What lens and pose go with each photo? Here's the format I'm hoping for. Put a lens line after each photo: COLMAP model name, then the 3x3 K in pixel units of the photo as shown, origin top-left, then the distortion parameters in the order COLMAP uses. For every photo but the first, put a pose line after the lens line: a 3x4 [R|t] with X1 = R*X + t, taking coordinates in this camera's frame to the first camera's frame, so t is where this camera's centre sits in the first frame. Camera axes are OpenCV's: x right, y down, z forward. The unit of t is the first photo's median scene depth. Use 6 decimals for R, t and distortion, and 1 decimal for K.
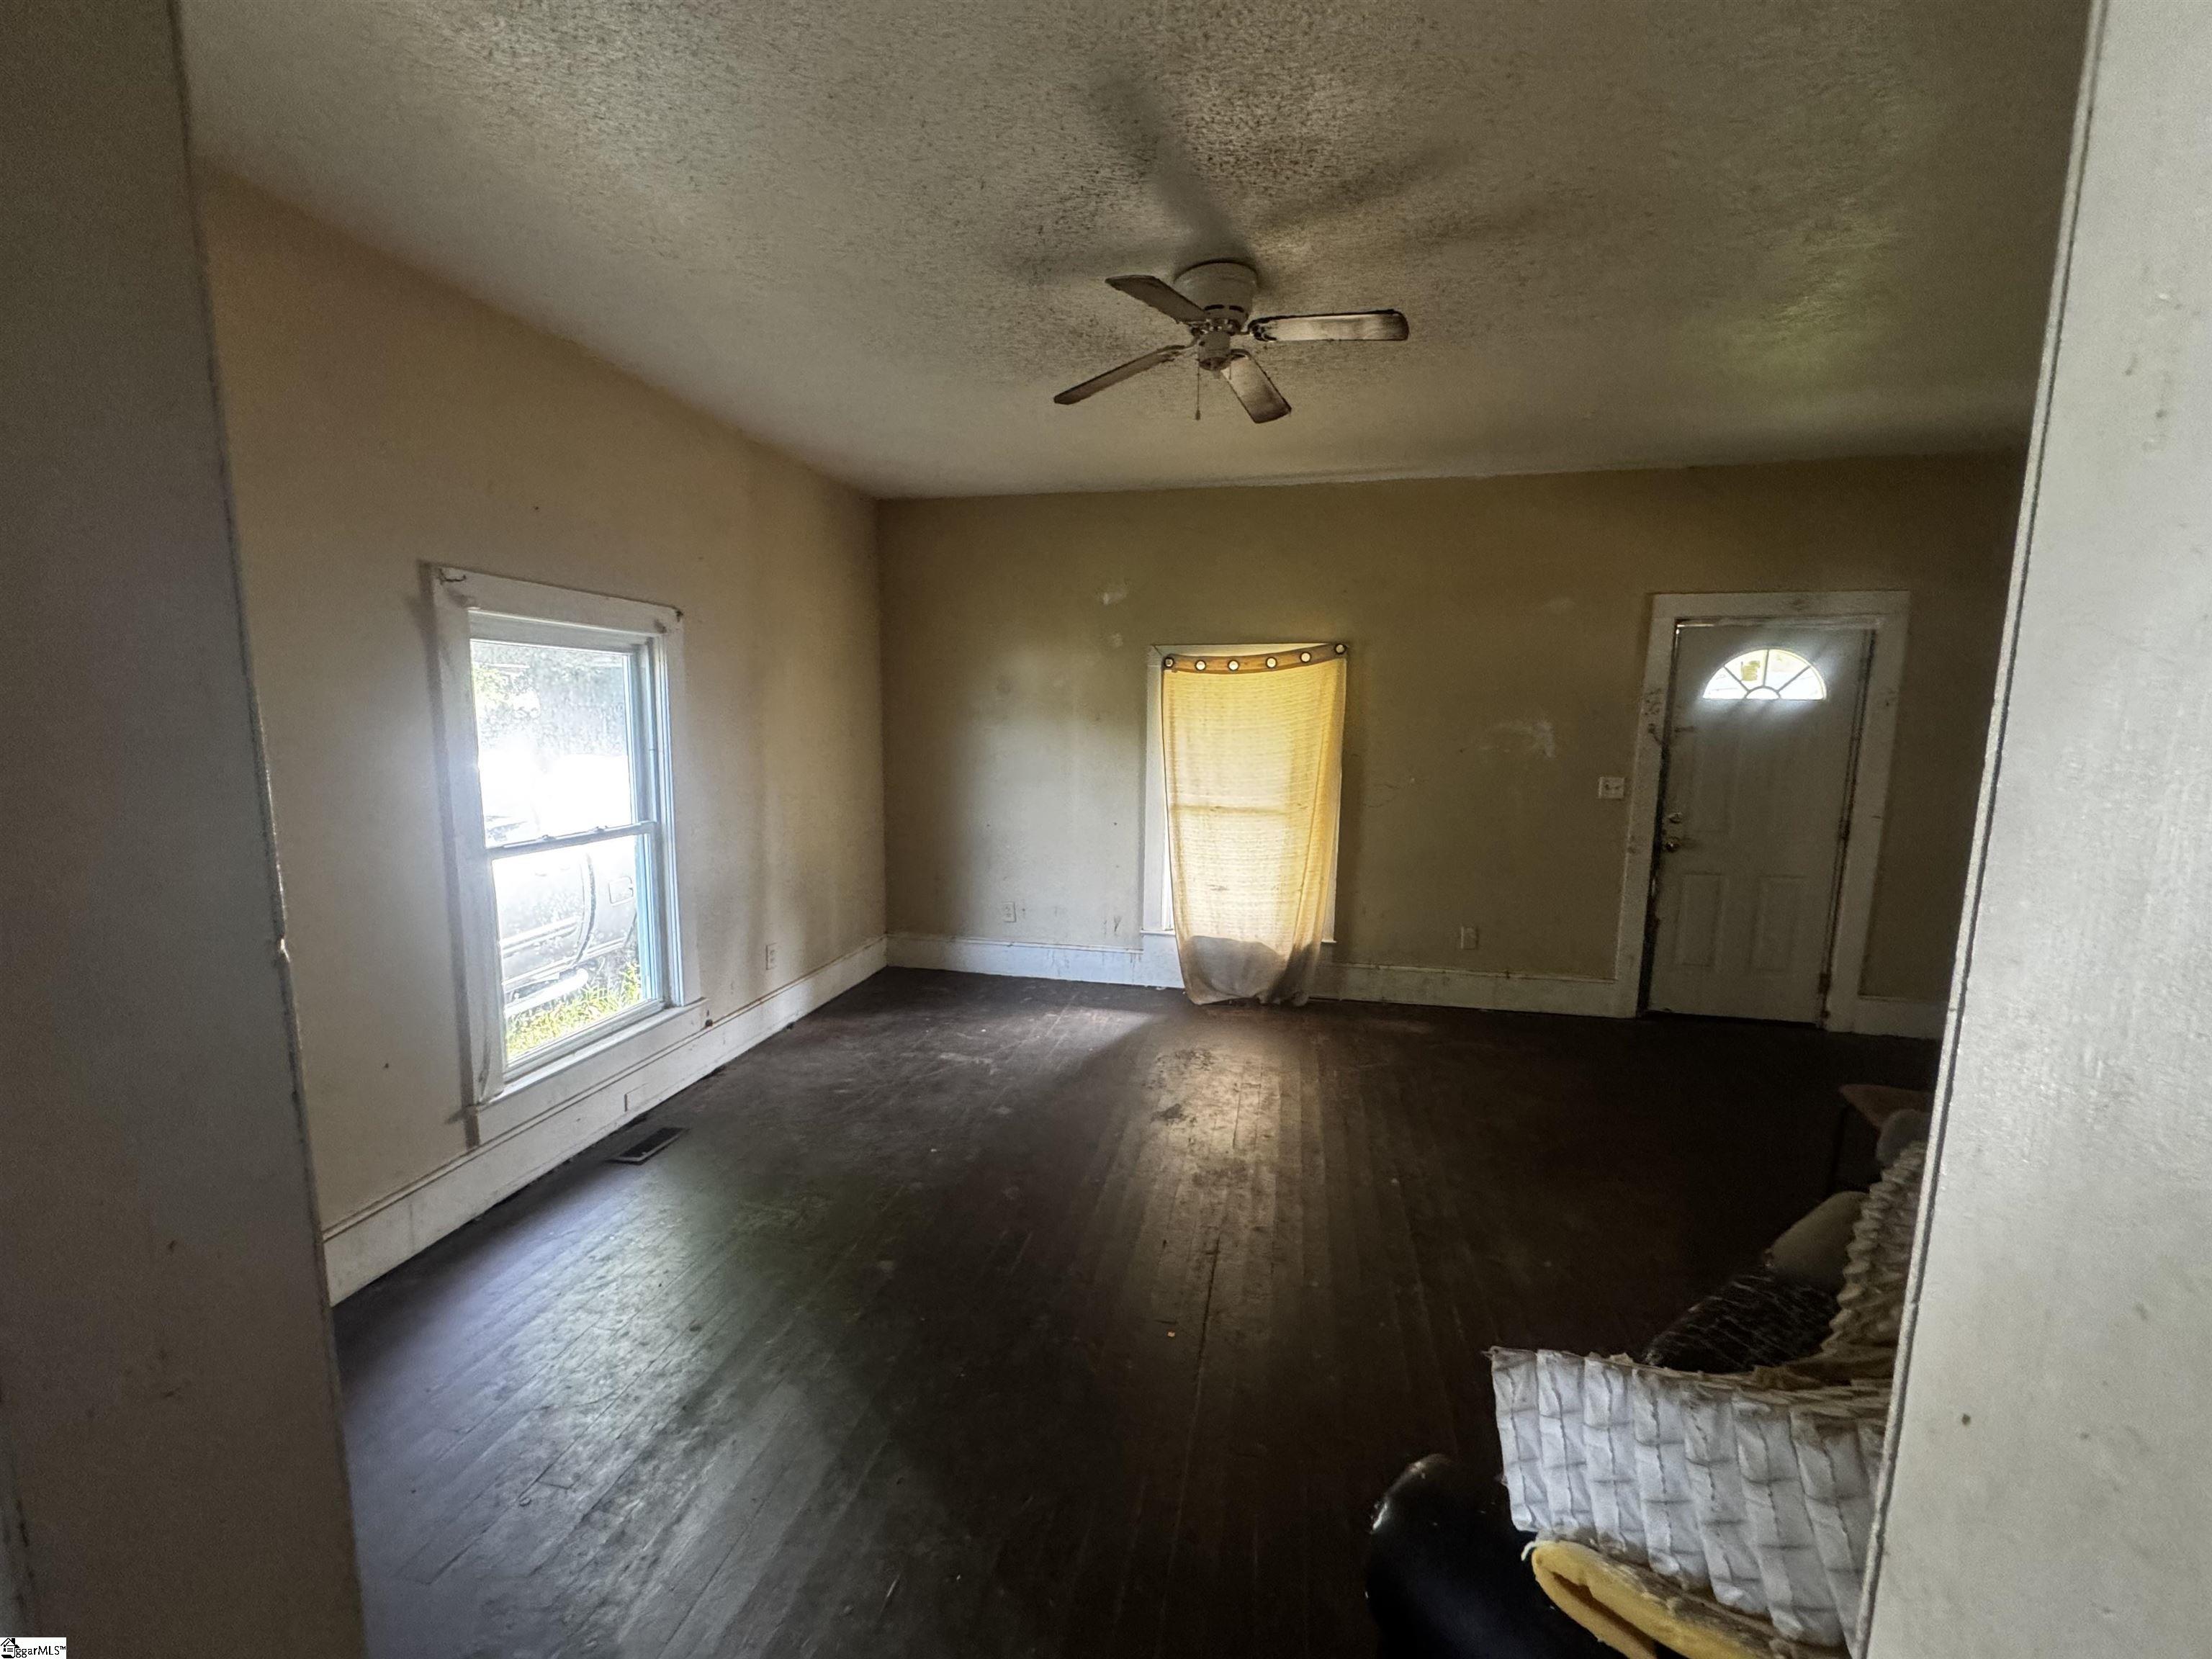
lens RADIAL K [[881.3, 0, 1106.0], [0, 881.3, 829.5], [0, 0, 1]] dist [-0.000131, -0.000041]
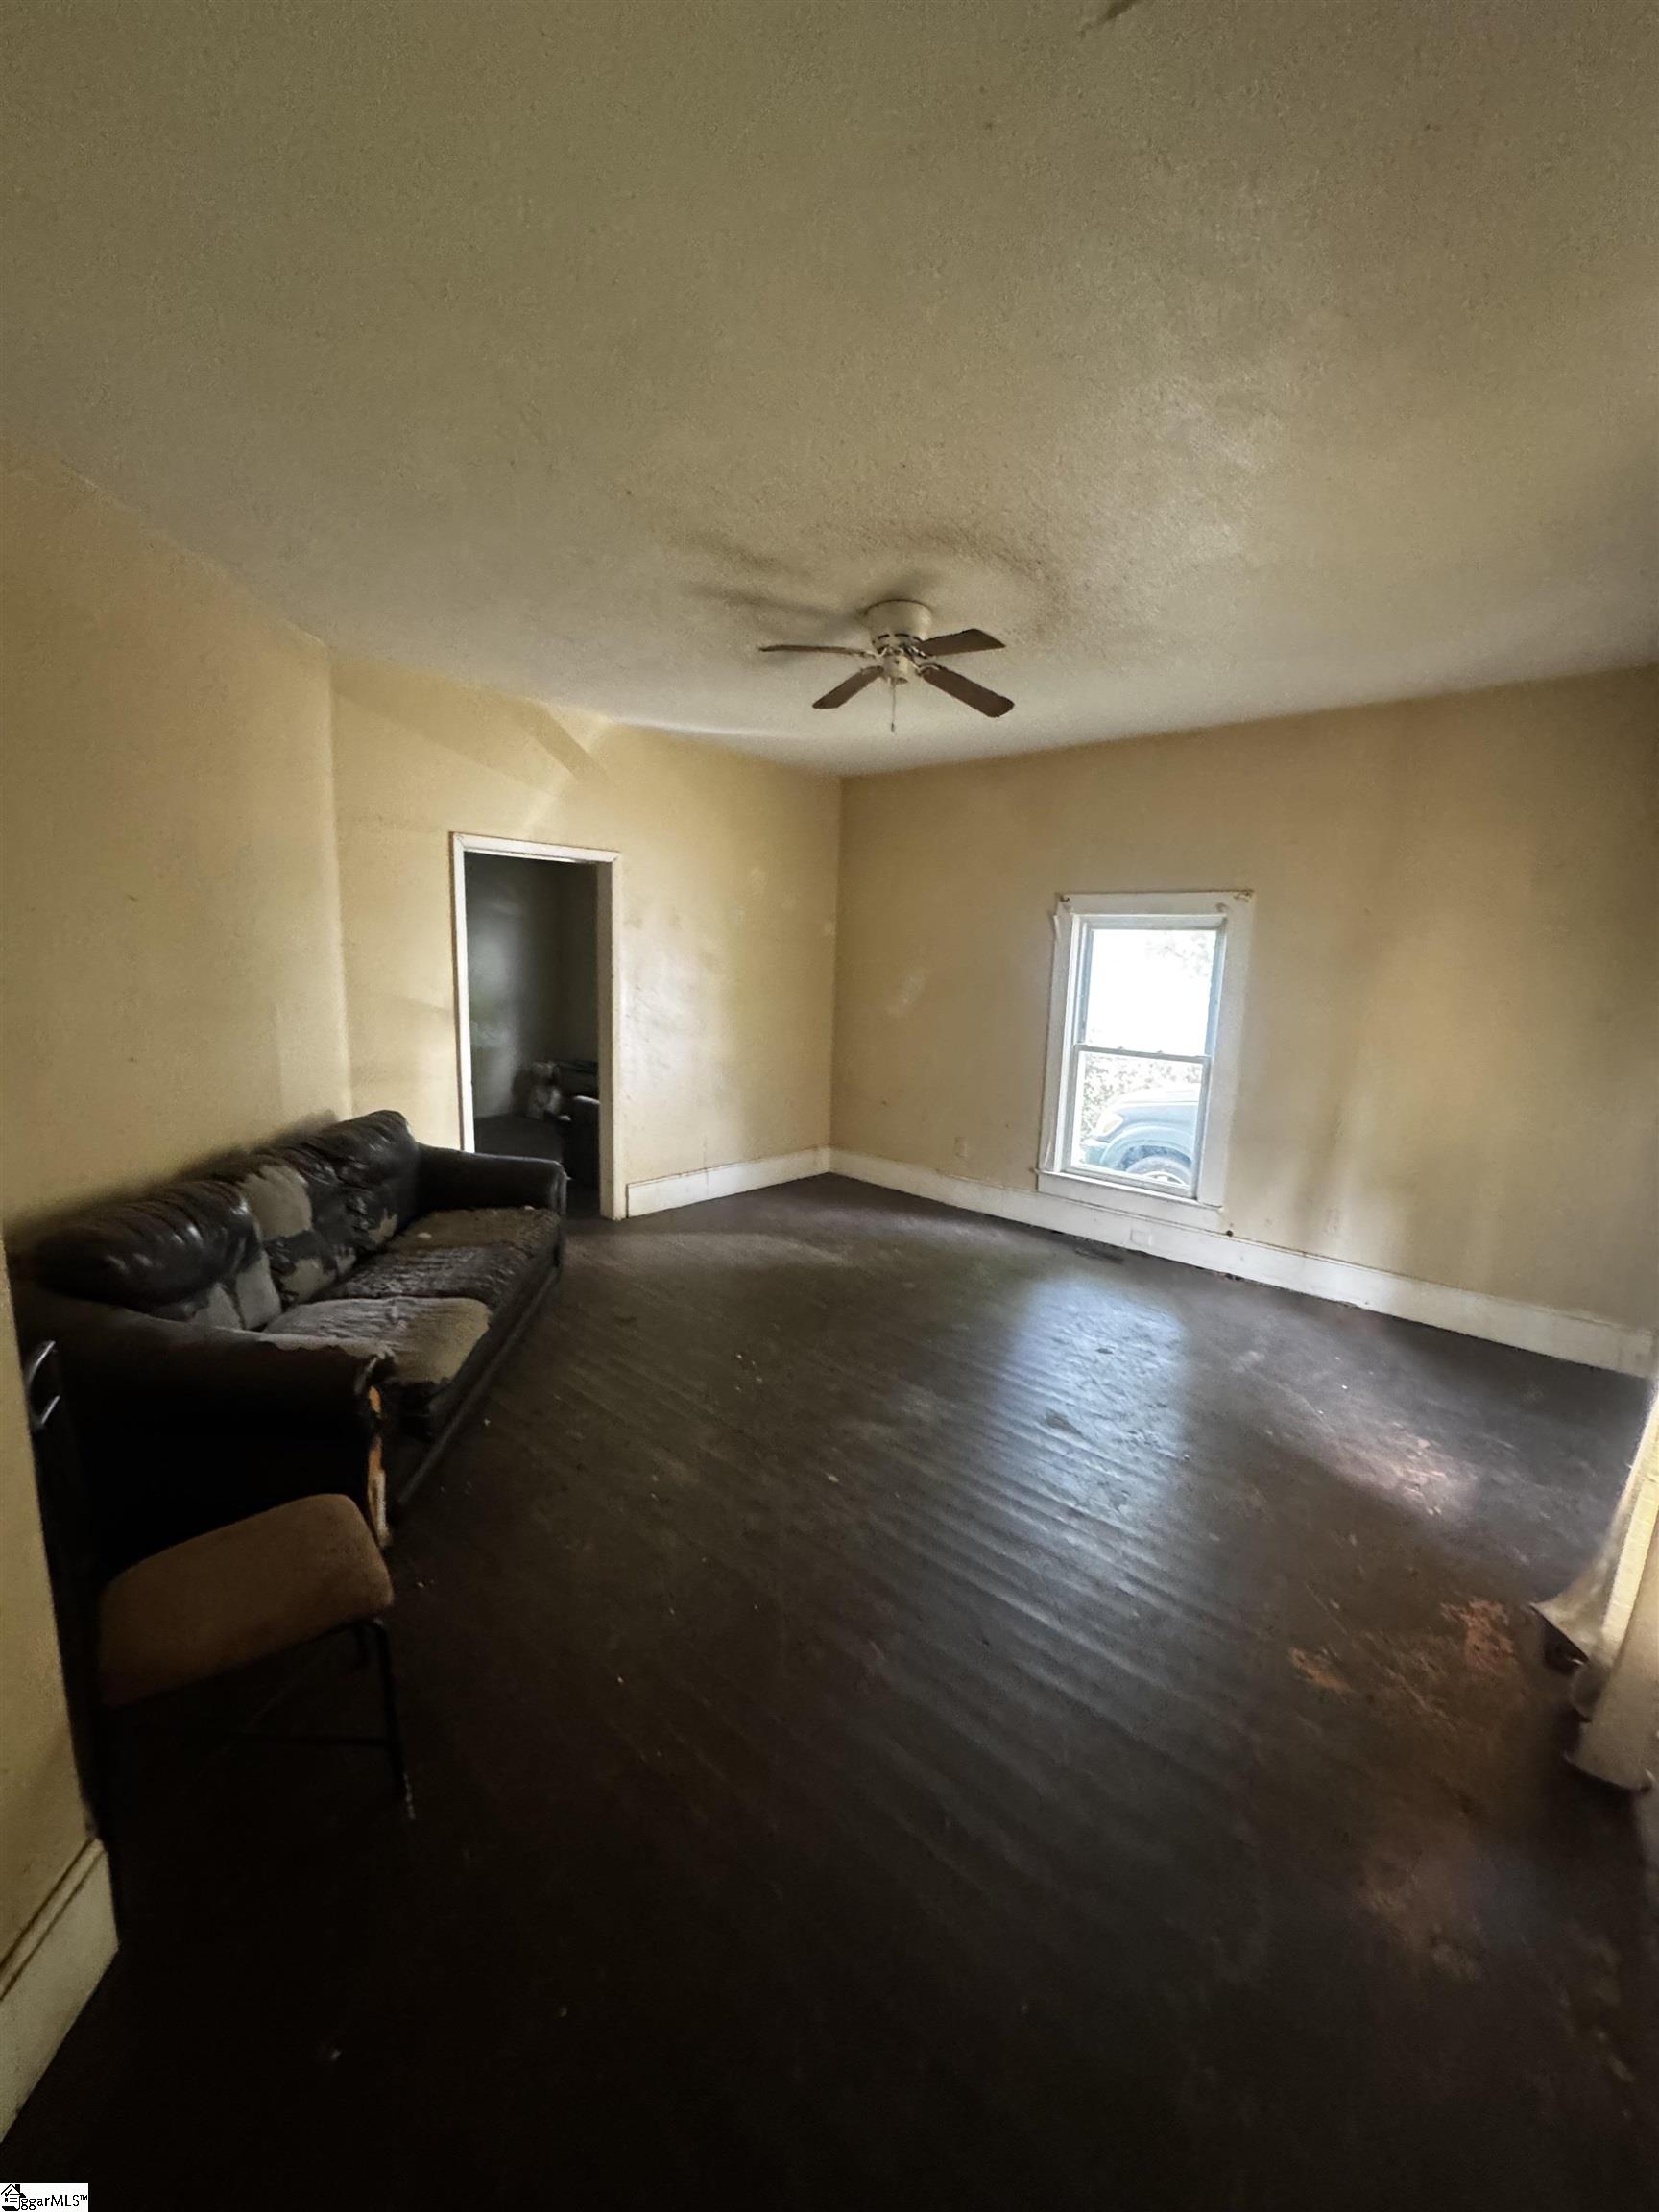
lens RADIAL K [[881.3, 0, 829.5], [0, 881.3, 1106.0], [0, 0, 1]] dist [-0.000131, -0.000041]
pose [[-0.499218, 0.118807, -0.858293, 0.938013], [-0.151618, 0.963295, 0.221529, -0.148132], [0.853108, 0.240724, -0.462881, 1.173638]]
